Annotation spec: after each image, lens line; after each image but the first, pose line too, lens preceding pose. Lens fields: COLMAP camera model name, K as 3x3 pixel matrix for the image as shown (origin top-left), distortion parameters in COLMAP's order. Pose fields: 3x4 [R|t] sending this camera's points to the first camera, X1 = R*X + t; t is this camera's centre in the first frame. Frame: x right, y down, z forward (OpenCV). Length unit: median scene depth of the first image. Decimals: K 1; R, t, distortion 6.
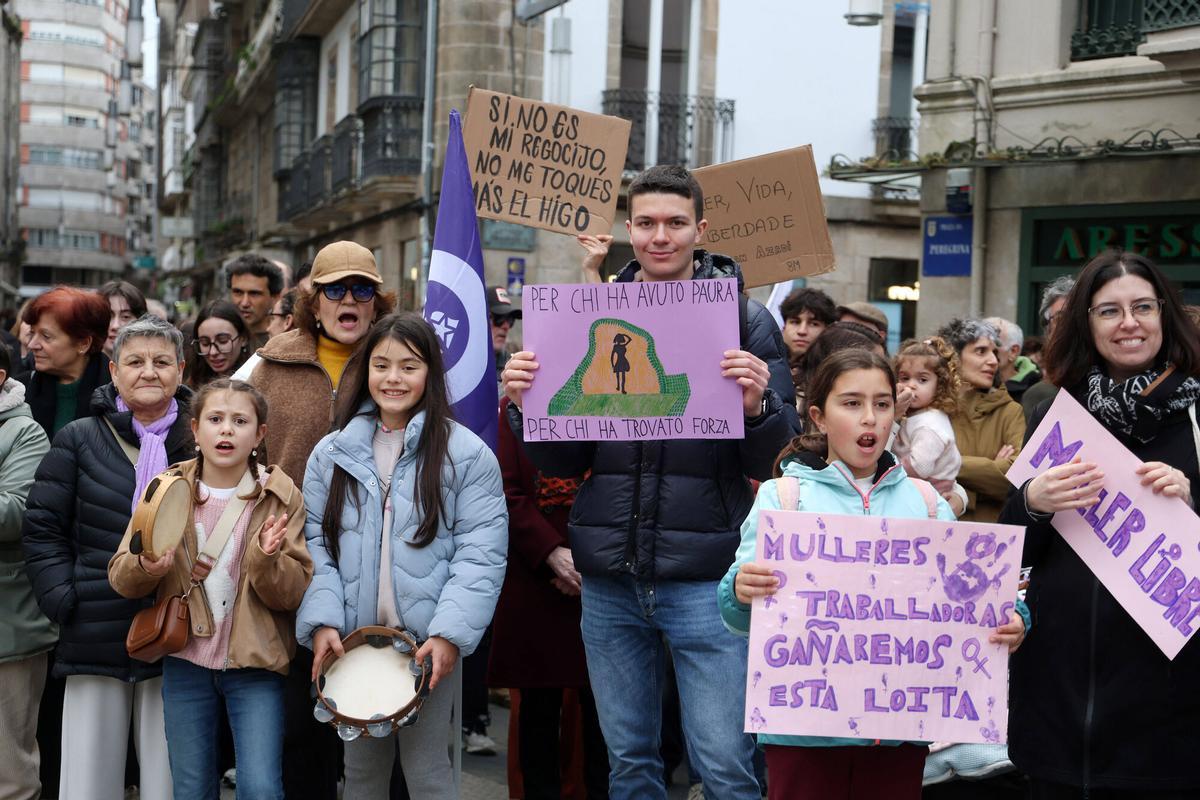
lens RADIAL K [[2040.3, 0, 600.0], [0, 2040.3, 400.0], [0, 0, 1]] dist [0.194991, 0.045896]
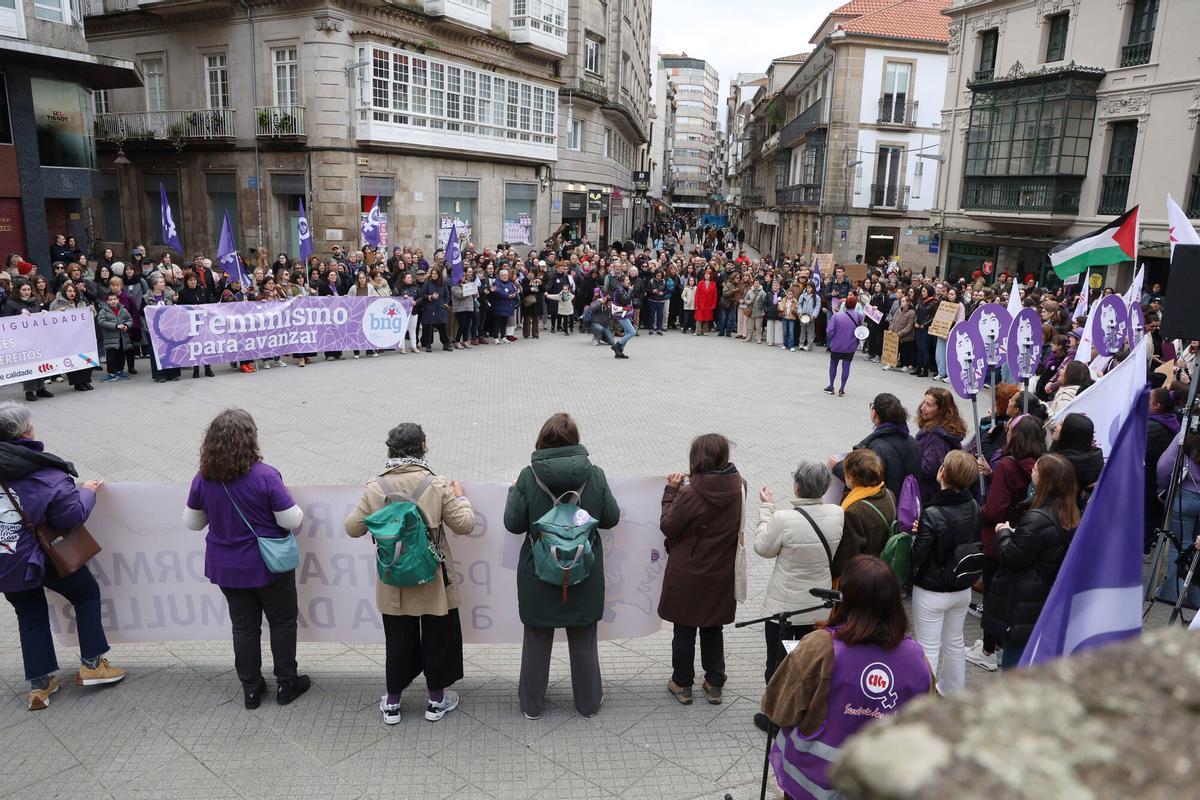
lens RADIAL K [[864.9, 0, 594.1], [0, 864.9, 419.1], [0, 0, 1]] dist [-0.101077, 0.076588]
pose [[0.942449, 0.081344, -0.324305, 0.034270], [-0.013853, 0.978621, 0.205206, -0.025418], [0.334064, -0.188904, 0.923426, -0.356542]]
